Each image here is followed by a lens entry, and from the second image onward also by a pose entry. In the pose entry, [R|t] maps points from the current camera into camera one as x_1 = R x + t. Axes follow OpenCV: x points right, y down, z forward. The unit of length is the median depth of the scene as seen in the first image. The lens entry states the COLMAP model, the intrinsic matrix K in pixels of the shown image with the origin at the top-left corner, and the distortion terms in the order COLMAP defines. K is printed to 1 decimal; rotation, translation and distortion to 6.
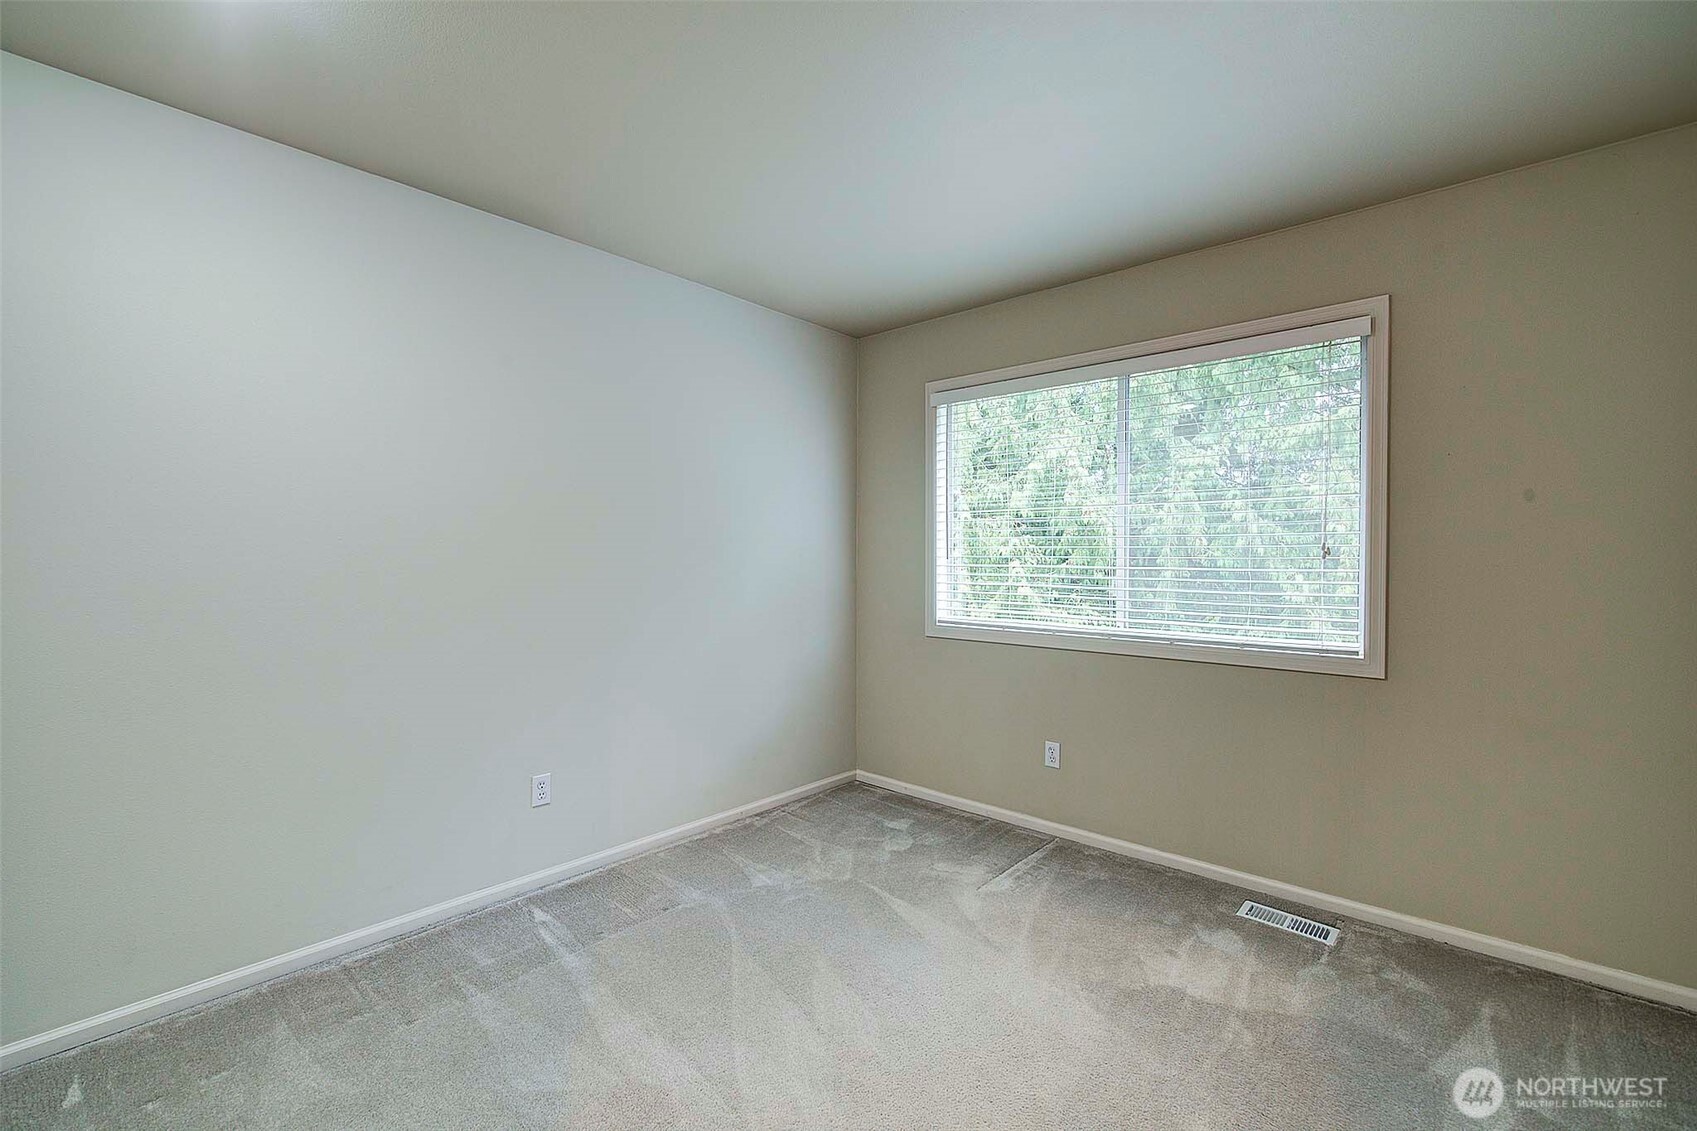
lens RADIAL K [[725.9, 0, 849.2], [0, 725.9, 563.4], [0, 0, 1]] dist [-0.011565, 0.000286]
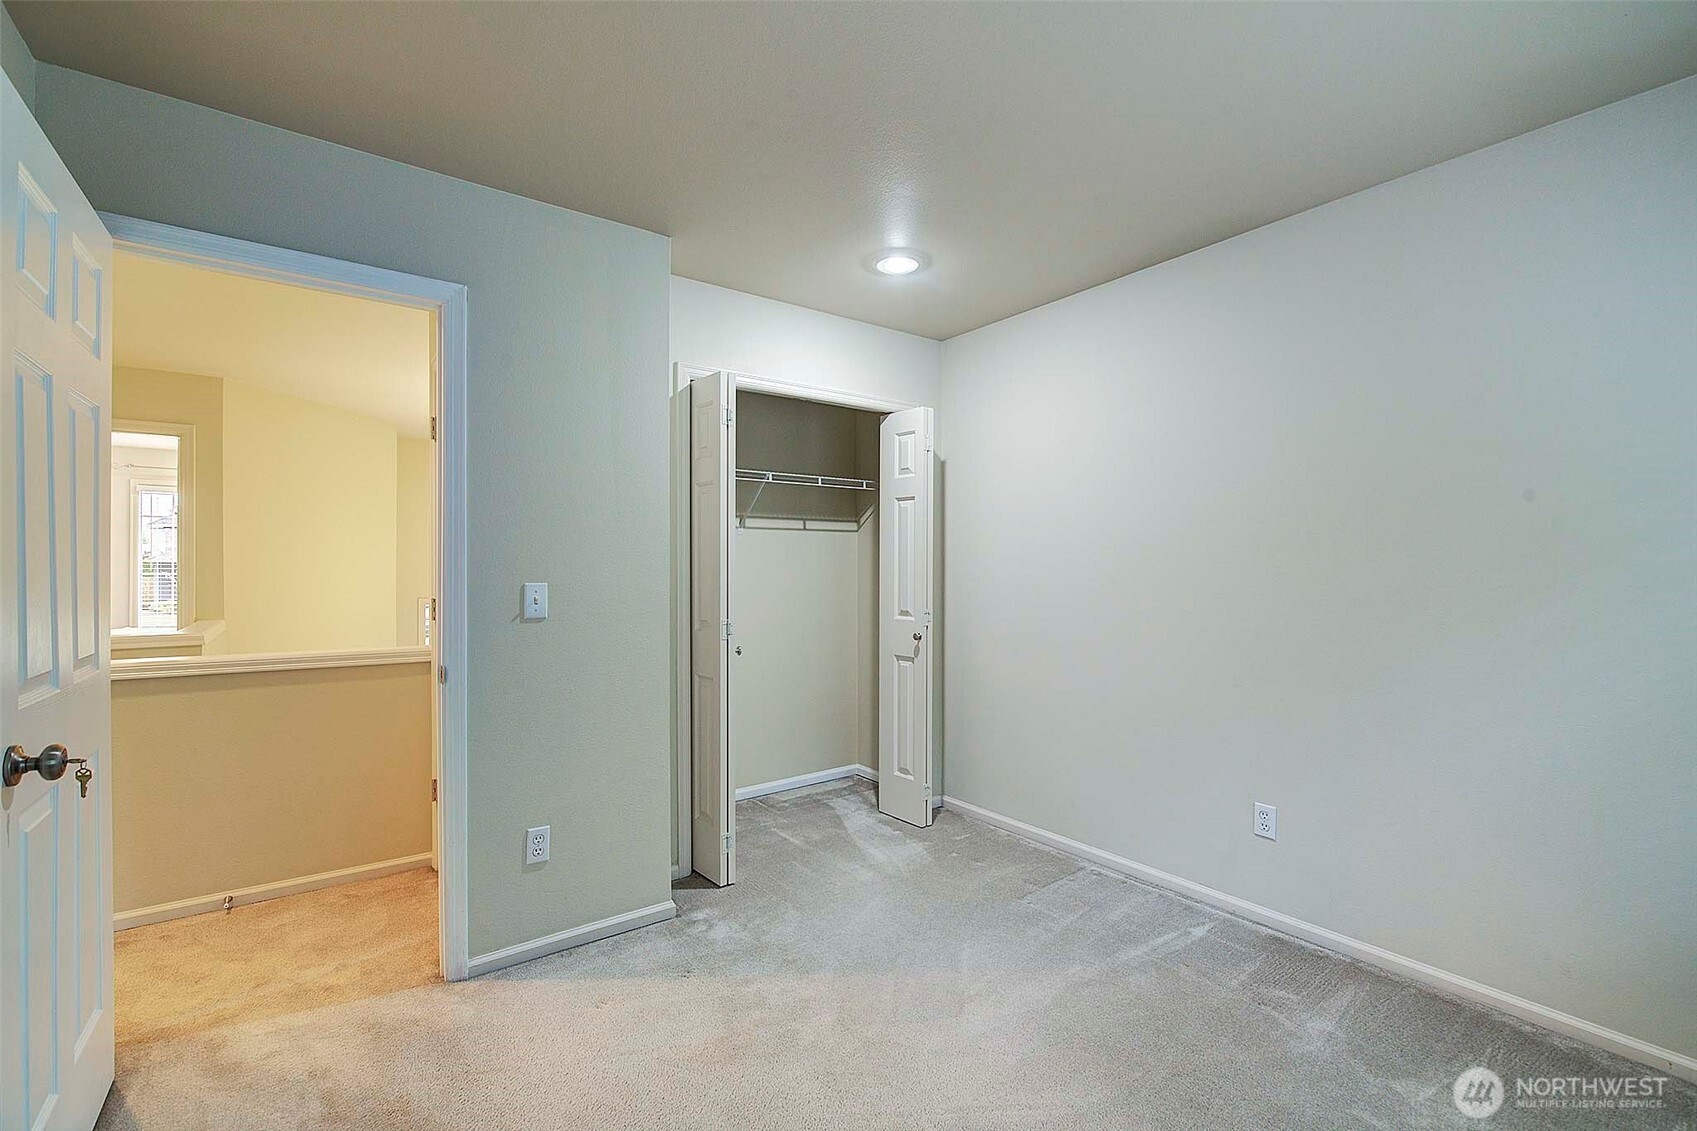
lens RADIAL K [[725.9, 0, 849.7], [0, 725.9, 568.7], [0, 0, 1]] dist [-0.011565, 0.000286]
pose [[-0.208906, -0.001120, -0.977935, 0.632212], [-0.004500, 0.999990, -0.000184, -0.011784], [0.977925, 0.004362, -0.208909, 0.702270]]
